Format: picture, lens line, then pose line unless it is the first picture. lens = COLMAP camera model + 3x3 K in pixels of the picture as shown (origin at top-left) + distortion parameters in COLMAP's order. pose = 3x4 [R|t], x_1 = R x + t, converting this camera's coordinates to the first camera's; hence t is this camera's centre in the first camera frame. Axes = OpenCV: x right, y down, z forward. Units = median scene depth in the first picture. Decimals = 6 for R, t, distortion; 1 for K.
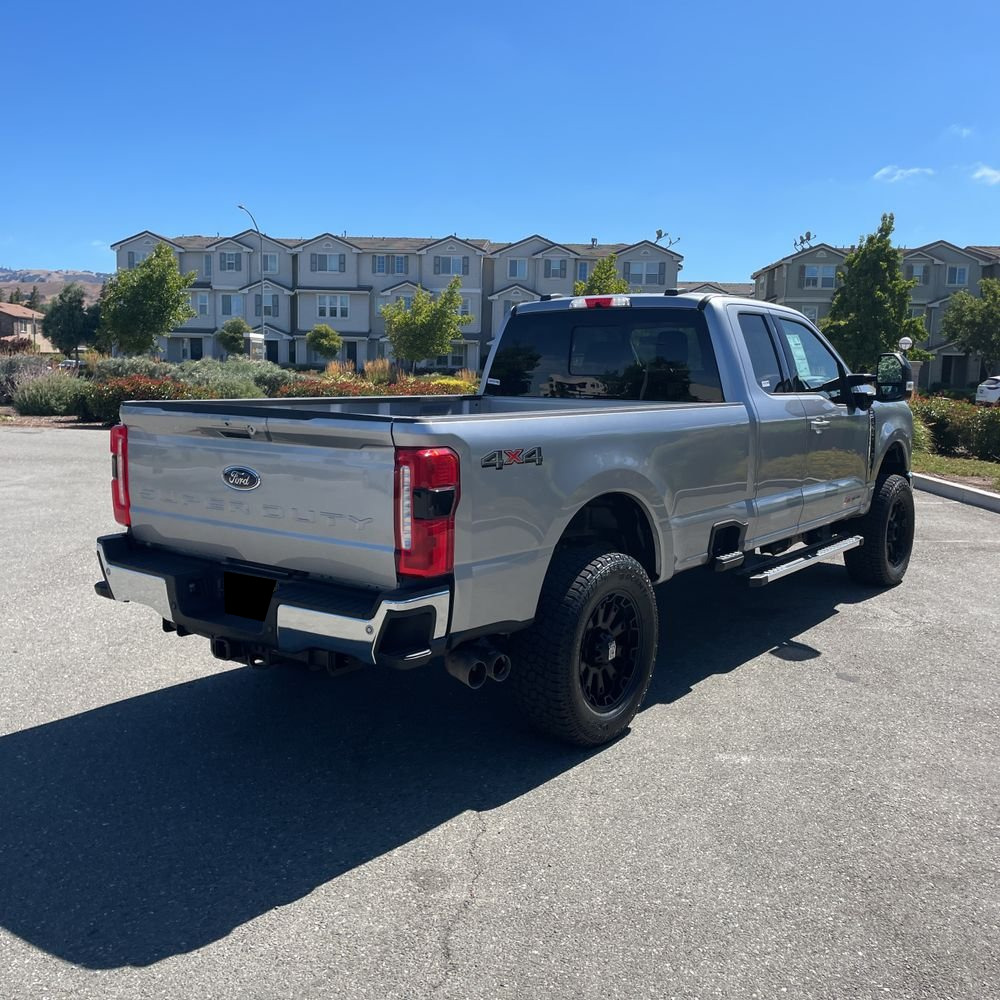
lens RADIAL K [[1008.6, 0, 499.5], [0, 1008.6, 493.2], [0, 0, 1]] dist [0.043345, 0.000000]
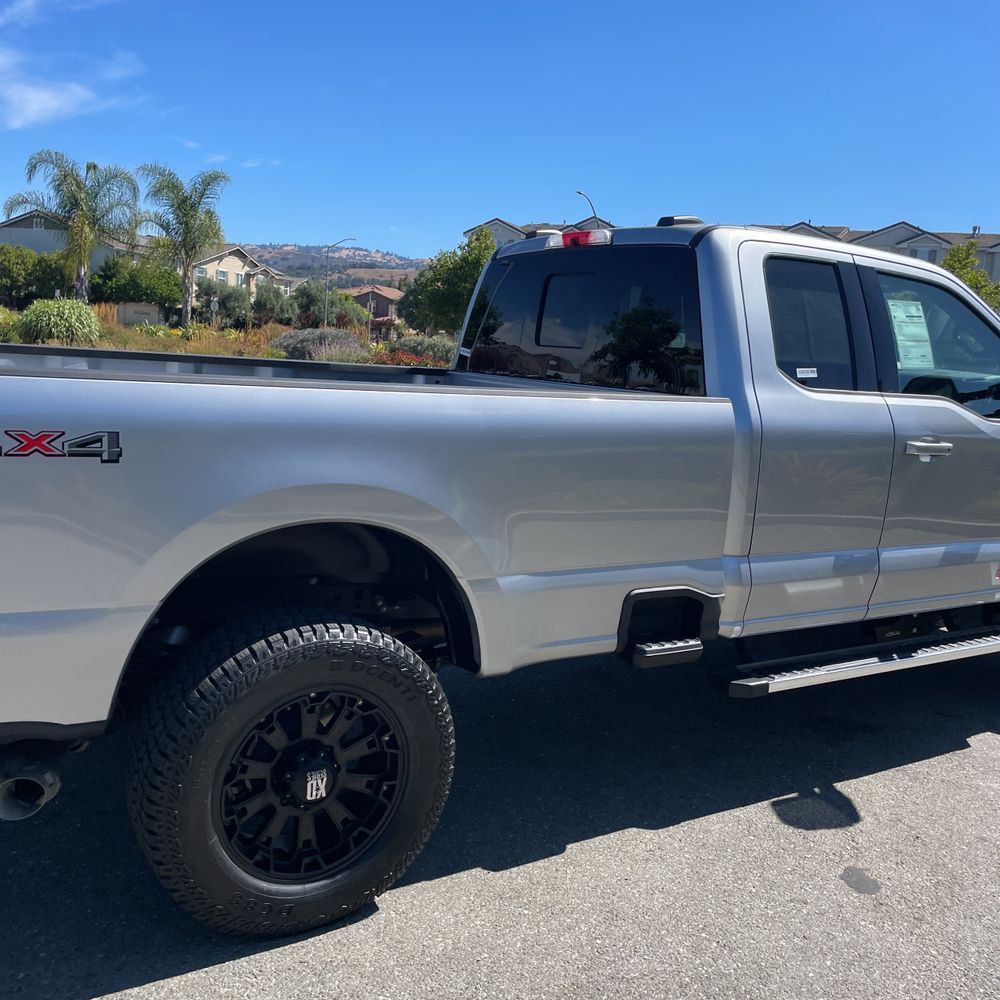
lens RADIAL K [[1014.6, 0, 490.5], [0, 1014.6, 503.9], [0, 0, 1]] dist [0.037030, 0.000000]
pose [[0.936585, 0.100874, -0.335608, 0.062142], [-0.095463, 0.994898, 0.032630, -0.006304], [0.337187, 0.001477, 0.941437, 0.073022]]
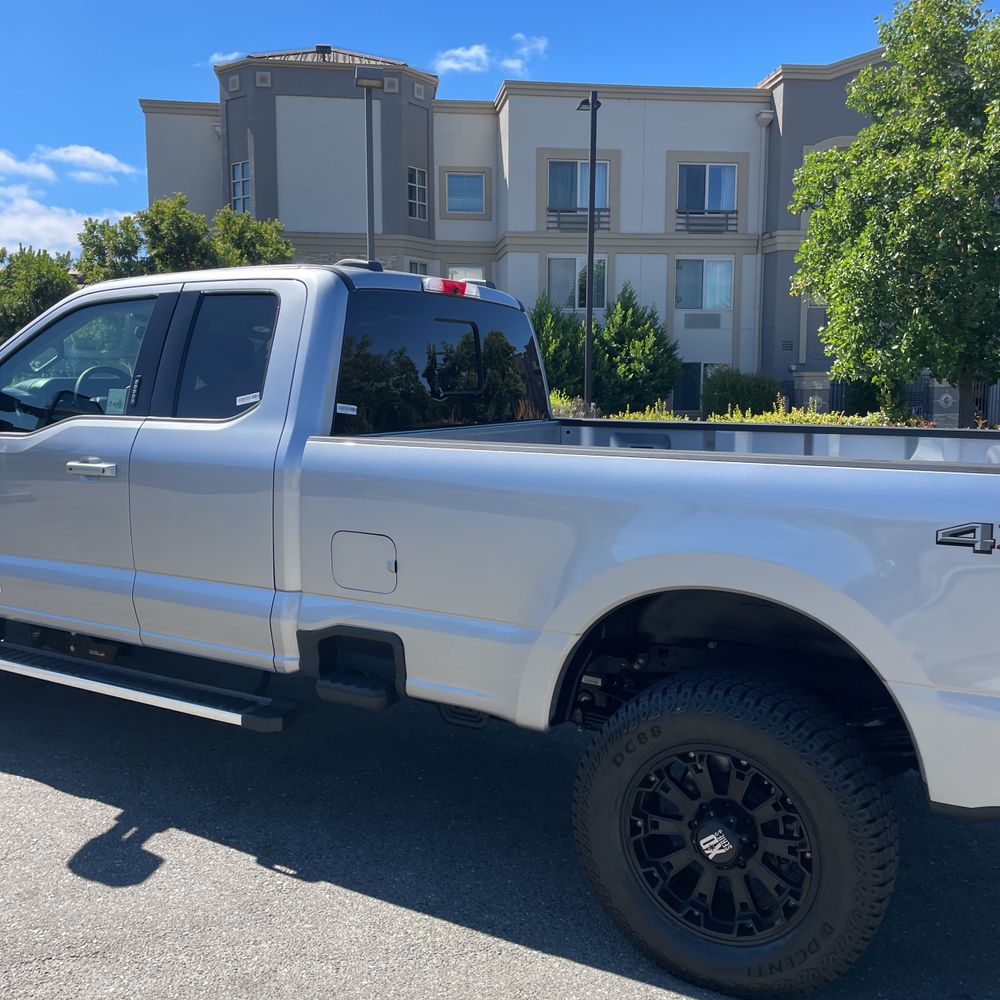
lens RADIAL K [[1014.6, 0, 481.8], [0, 1014.6, 495.1], [0, 0, 1]] dist [0.037030, 0.000000]
pose [[-0.131529, -0.130597, 0.982672, -0.128608], [0.113076, 0.982838, 0.145754, -0.031490], [-0.984842, 0.130287, -0.114504, 0.229634]]
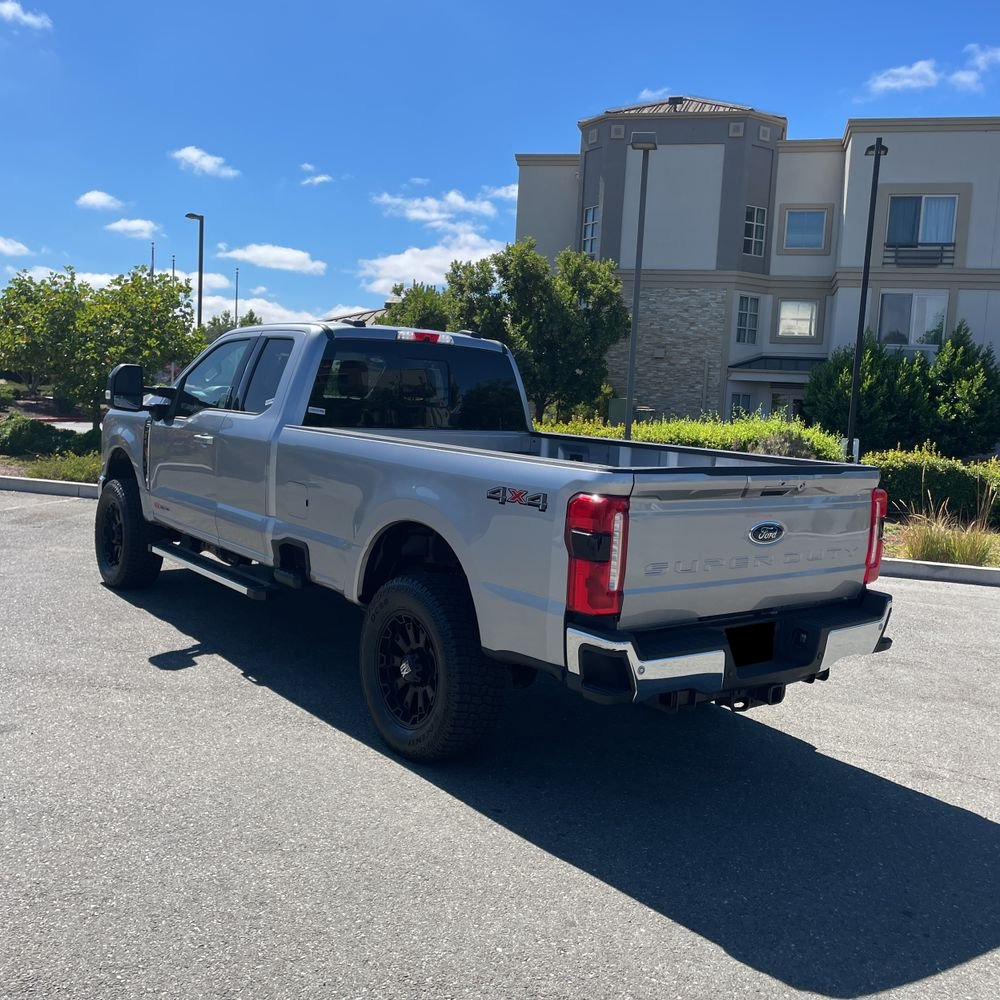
lens RADIAL K [[1008.6, 0, 487.6], [0, 1008.6, 496.9], [0, 0, 1]] dist [0.043345, 0.000000]
pose [[0.250132, -0.102011, 0.962823, -0.193326], [0.068119, 0.993824, 0.087599, -0.023748], [-0.965813, 0.043676, 0.255536, 0.144482]]
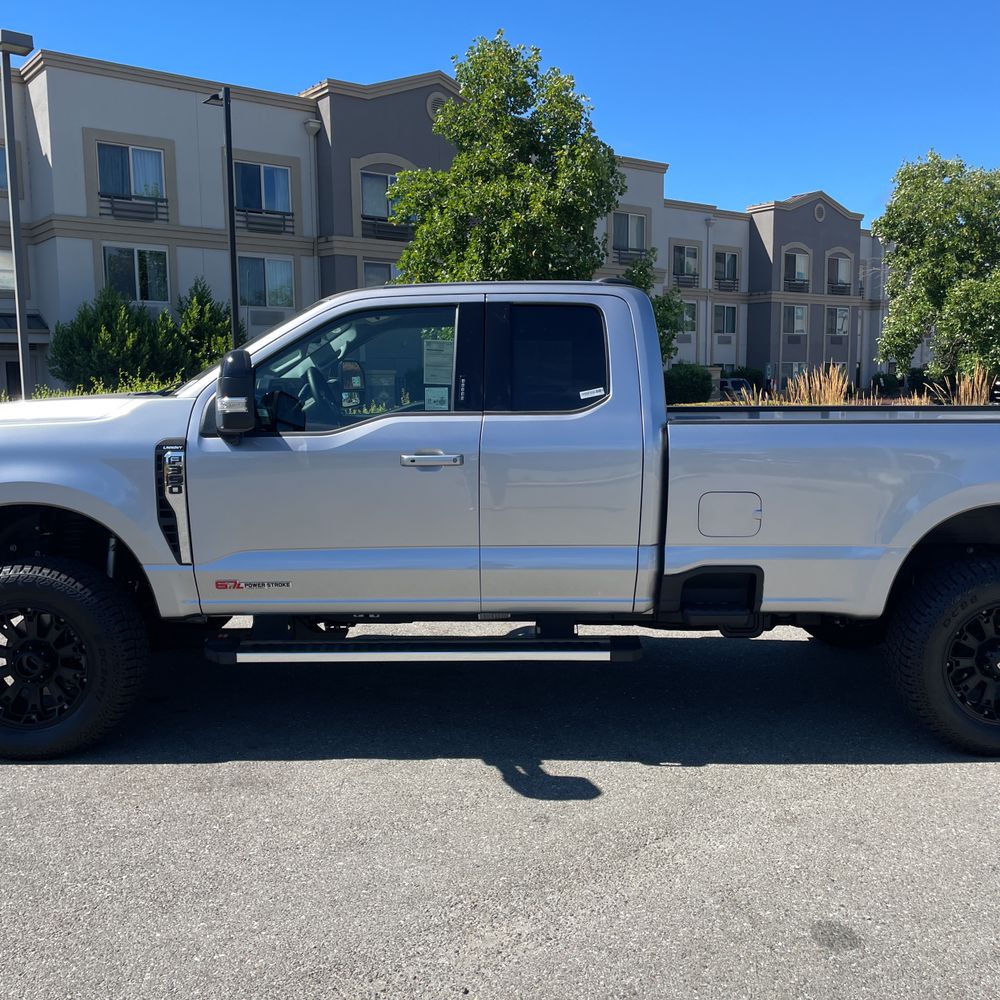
lens RADIAL K [[1014.6, 0, 511.7], [0, 1014.6, 497.1], [0, 0, 1]] dist [0.037030, 0.000000]
pose [[-0.630677, -0.108584, 0.768411, -0.110288], [0.083743, 0.974858, 0.206490, -0.045632], [-0.771514, 0.194578, -0.605727, 0.348812]]
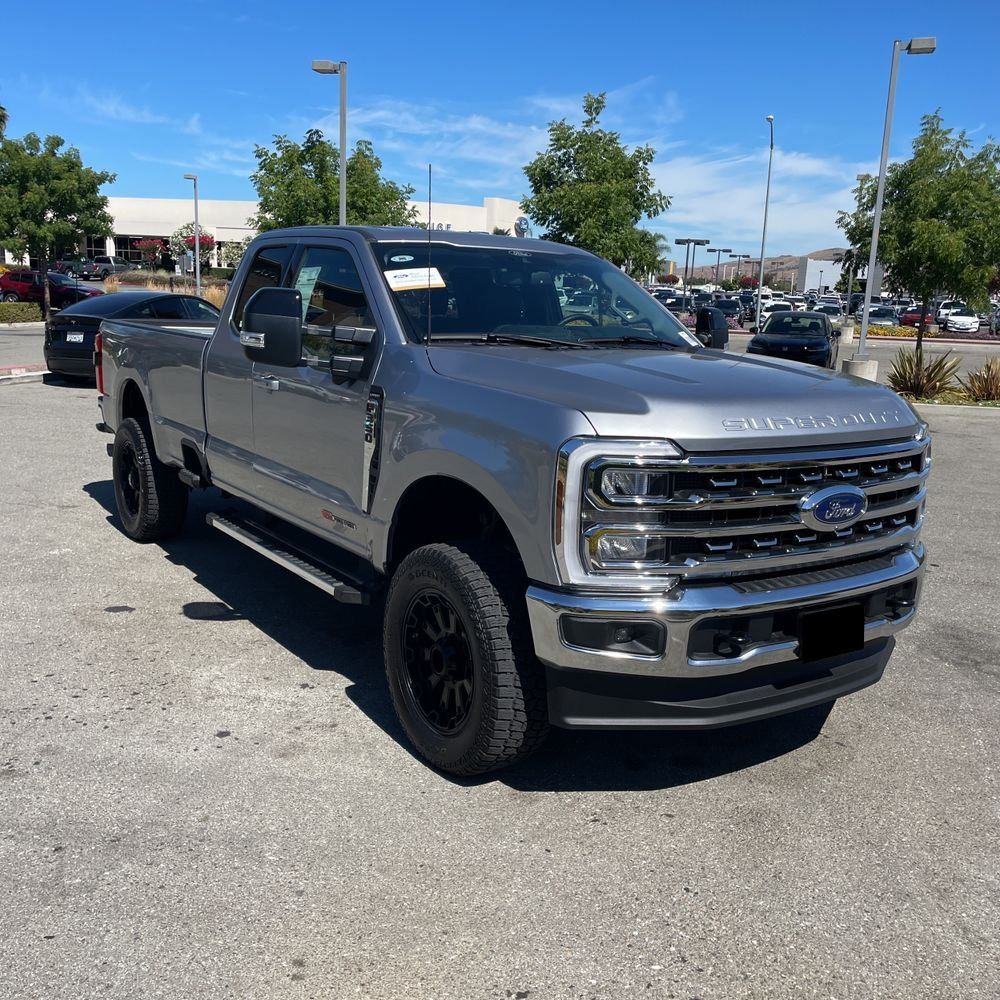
lens RADIAL K [[1008.6, 0, 502.5], [0, 1008.6, 505.3], [0, 0, 1]] dist [0.043345, 0.000000]
pose [[-0.308930, 0.158965, -0.937706, 0.225873], [-0.158256, 0.963597, 0.215492, -0.038645], [0.937826, 0.214969, -0.272527, 0.313858]]
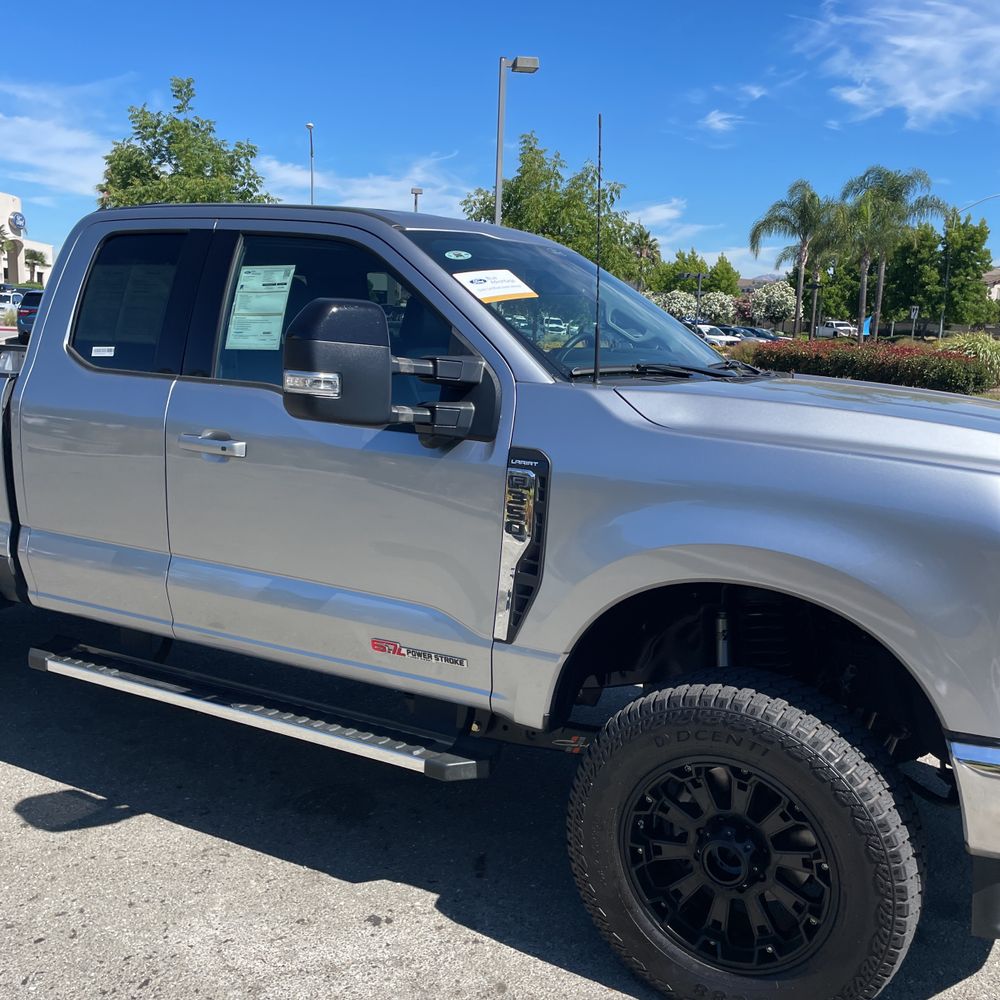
lens RADIAL K [[1014.6, 0, 507.5], [0, 1014.6, 499.9], [0, 0, 1]] dist [0.037030, 0.000000]
pose [[0.156135, 0.152864, -0.975835, 0.185716], [-0.152805, 0.979796, 0.129035, -0.028387], [0.975845, 0.128965, 0.176338, 0.235941]]
